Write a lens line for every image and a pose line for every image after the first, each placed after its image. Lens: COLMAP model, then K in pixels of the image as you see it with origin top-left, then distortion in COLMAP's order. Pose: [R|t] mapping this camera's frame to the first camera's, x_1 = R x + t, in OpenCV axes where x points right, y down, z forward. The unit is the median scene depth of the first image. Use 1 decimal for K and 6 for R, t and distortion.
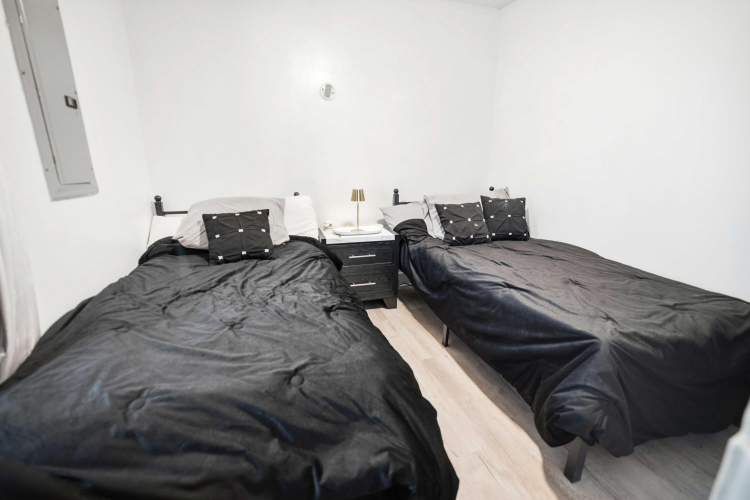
lens RADIAL K [[310.9, 0, 378.7], [0, 310.9, 244.7], [0, 0, 1]] dist [0.002568, -0.000155]
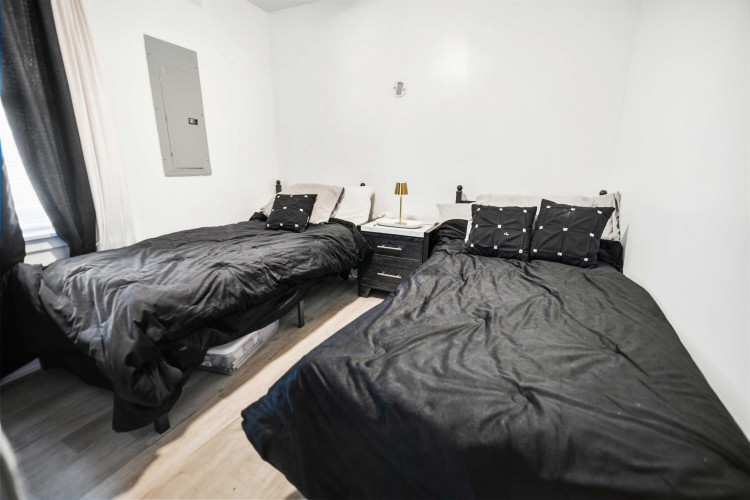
lens RADIAL K [[310.9, 0, 378.7], [0, 310.9, 244.7], [0, 0, 1]] dist [0.002568, -0.000155]
pose [[0.764573, 0.170071, -0.621695, 0.545793], [-0.164899, 0.984072, 0.066407, -0.034401], [0.623087, 0.051744, 0.780439, 0.173096]]
